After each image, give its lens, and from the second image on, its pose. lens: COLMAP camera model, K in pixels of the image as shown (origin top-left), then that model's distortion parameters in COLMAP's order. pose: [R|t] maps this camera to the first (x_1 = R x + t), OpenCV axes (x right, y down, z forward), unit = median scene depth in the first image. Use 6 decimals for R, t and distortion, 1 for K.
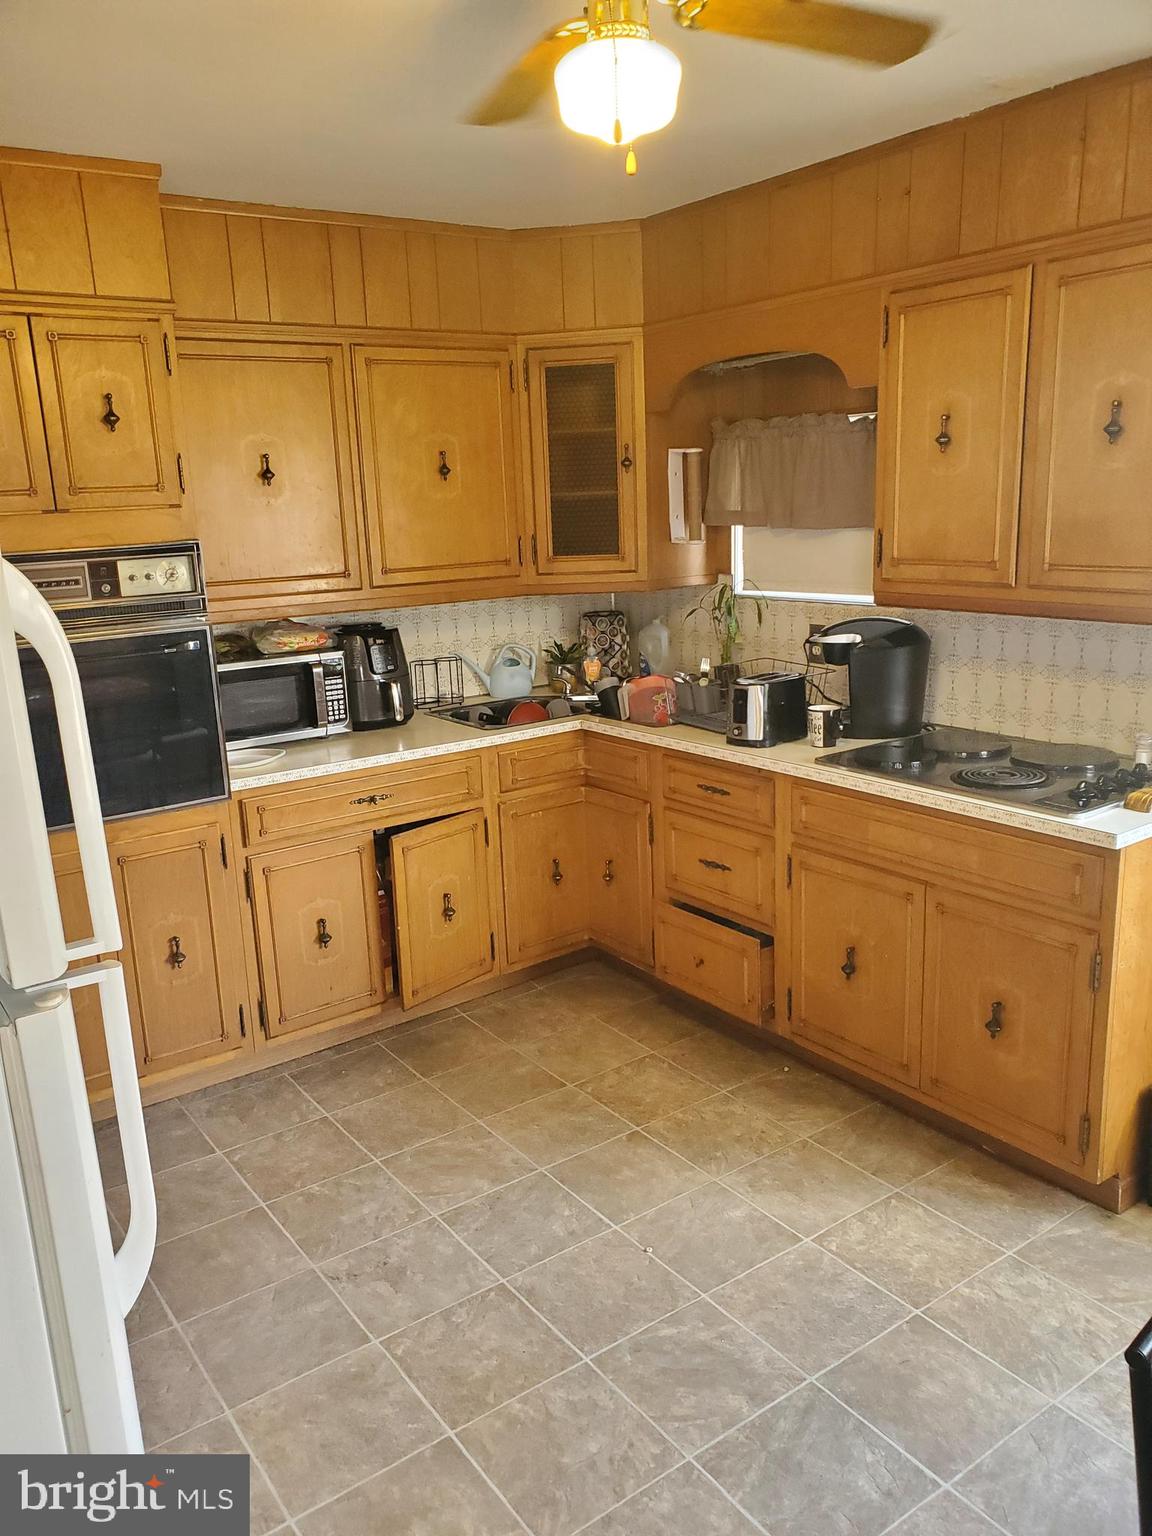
lens RADIAL K [[1188.4, 0, 576.6], [0, 1188.4, 769.3], [0, 0, 1]] dist [0.002708, -0.005450]
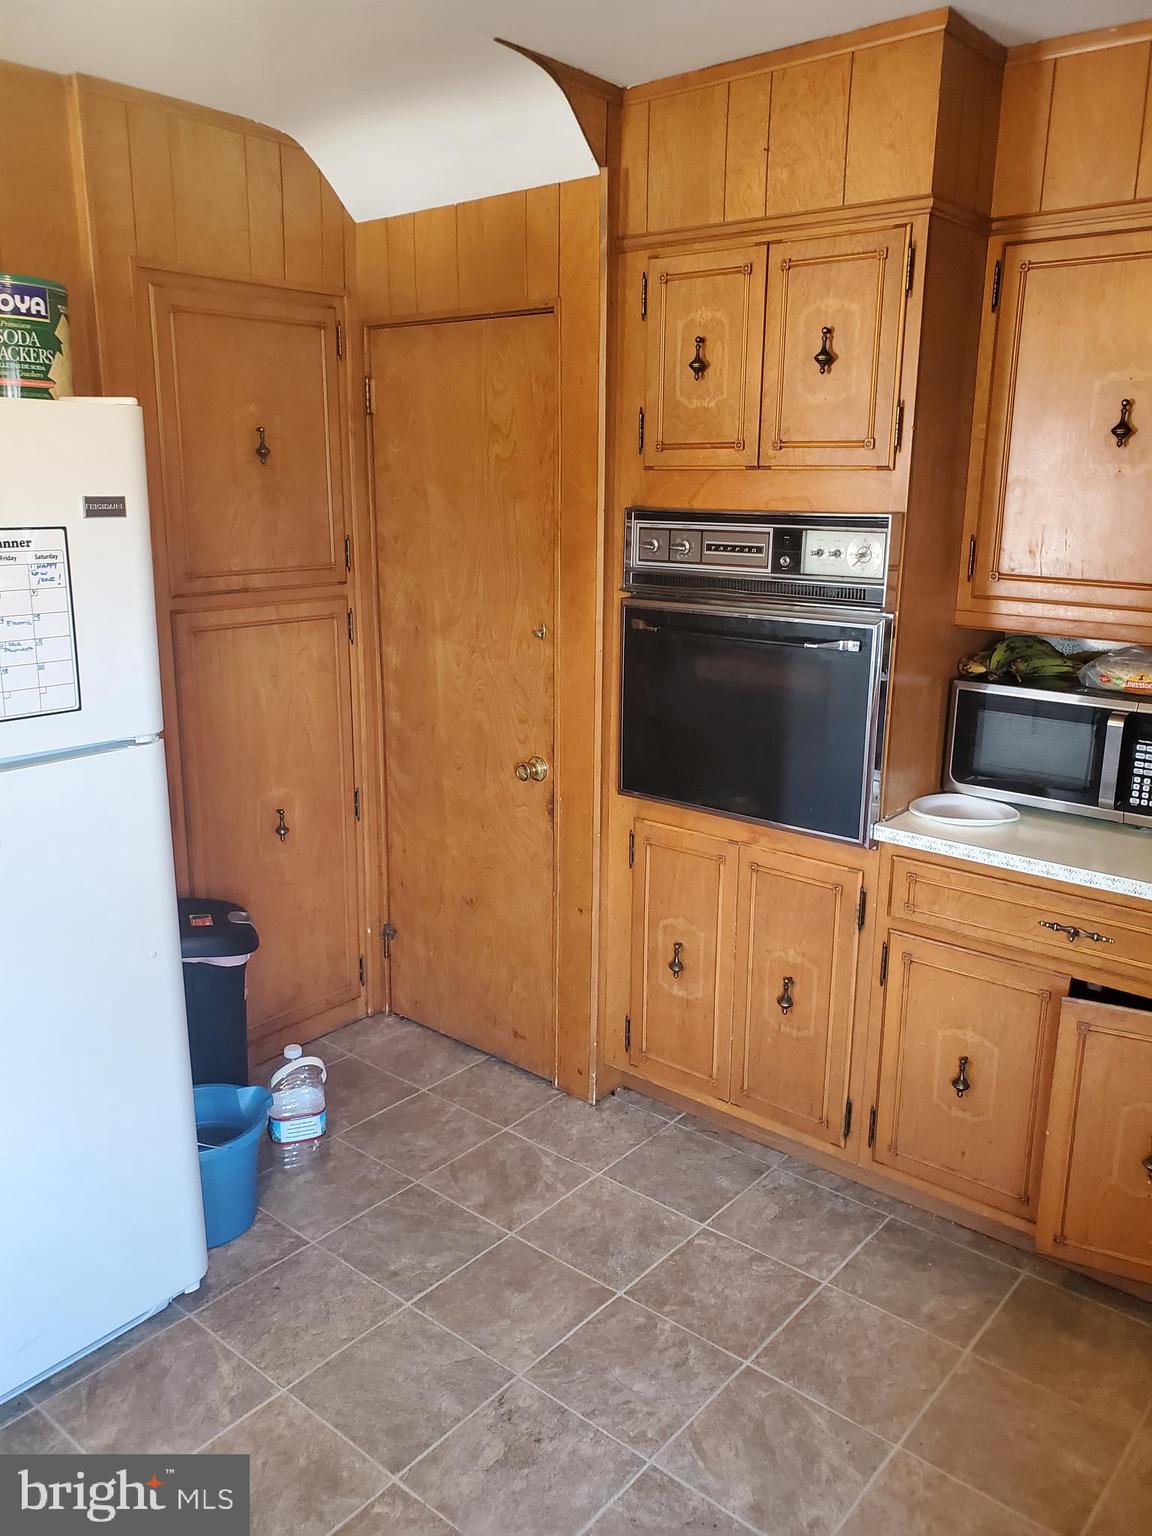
lens RADIAL K [[1188.4, 0, 576.8], [0, 1188.4, 763.5], [0, 0, 1]] dist [0.002708, -0.005450]
pose [[0.254120, 0.267960, -0.929312, 0.410867], [-0.240859, 0.948115, 0.207519, -0.159609], [0.936702, 0.171098, 0.305476, 0.640512]]
